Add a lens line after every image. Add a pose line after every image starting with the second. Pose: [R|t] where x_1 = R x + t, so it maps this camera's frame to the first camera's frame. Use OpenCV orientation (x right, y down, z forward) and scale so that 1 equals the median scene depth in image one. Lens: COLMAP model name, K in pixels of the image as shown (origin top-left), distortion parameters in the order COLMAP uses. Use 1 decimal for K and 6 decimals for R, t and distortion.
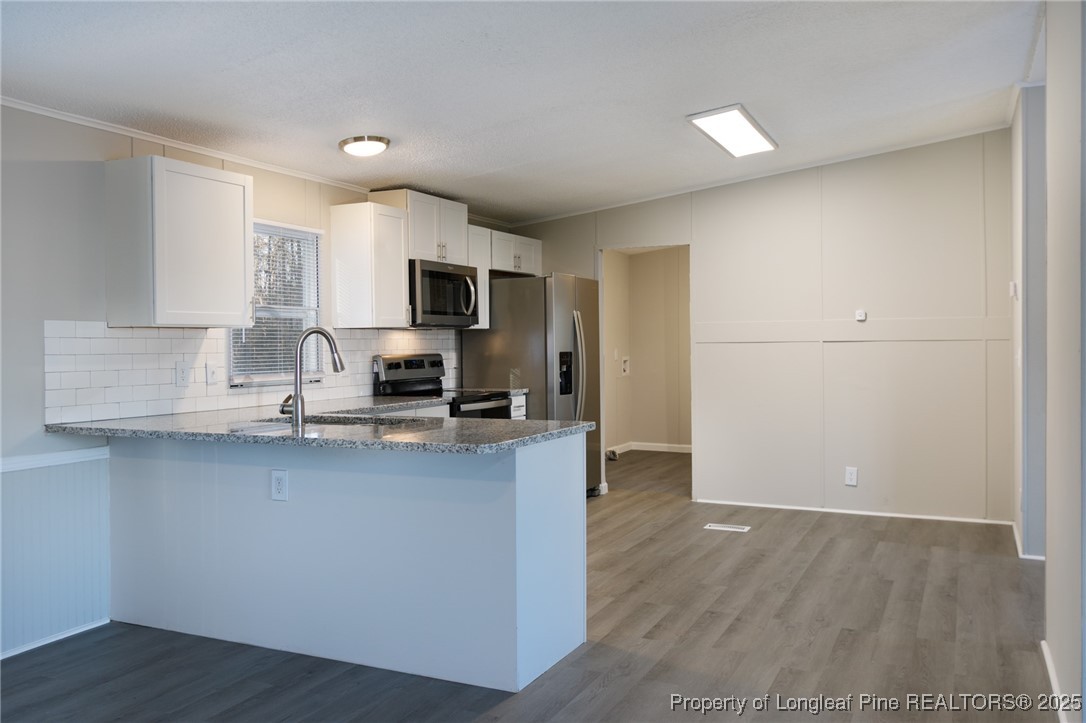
lens RADIAL K [[926.8, 0, 543.0], [0, 926.8, 361.5], [0, 0, 1]] dist [-0.040431, -0.000777]
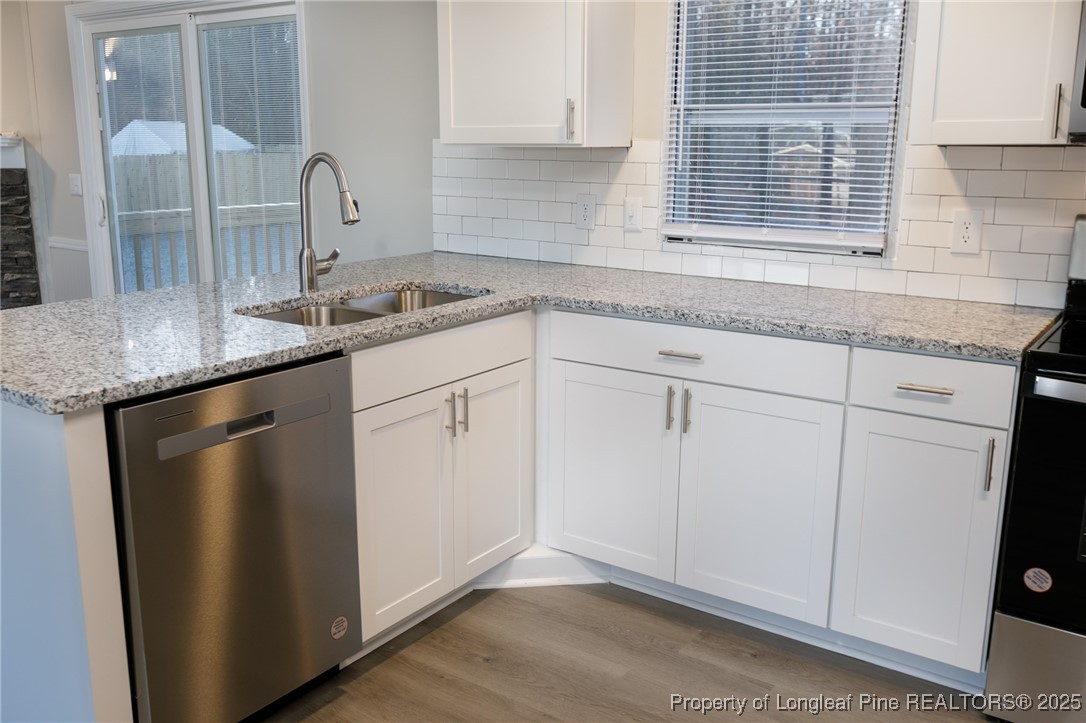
lens RADIAL K [[926.8, 0, 543.0], [0, 926.8, 361.5], [0, 0, 1]] dist [-0.040431, -0.000777]
pose [[-0.187780, 0.228876, -0.955172, 0.278813], [-0.022219, 0.971233, 0.237093, -0.036099], [0.981960, 0.065744, -0.177292, 0.911926]]
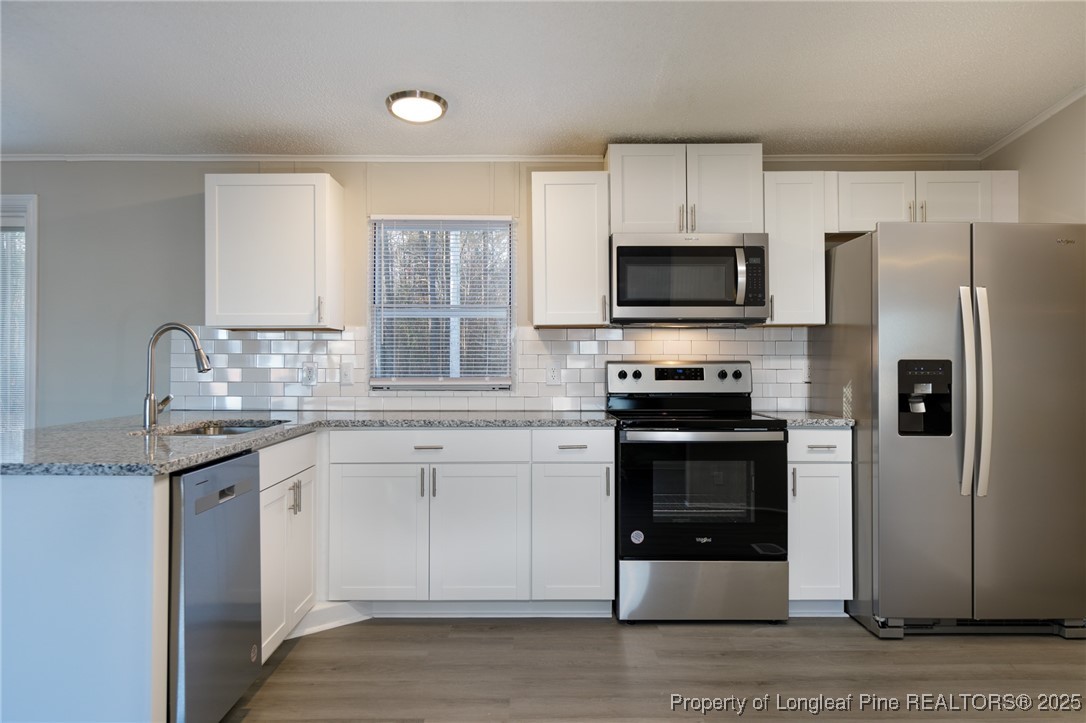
lens RADIAL K [[722.1, 0, 543.0], [0, 722.1, 361.5], [0, 0, 1]] dist [-0.000961, -0.000558]
pose [[0.416506, 0.008408, -0.909094, 0.395136], [-0.021955, 0.999759, -0.000813, -0.004590], [0.908868, 0.020298, 0.416590, 0.741744]]
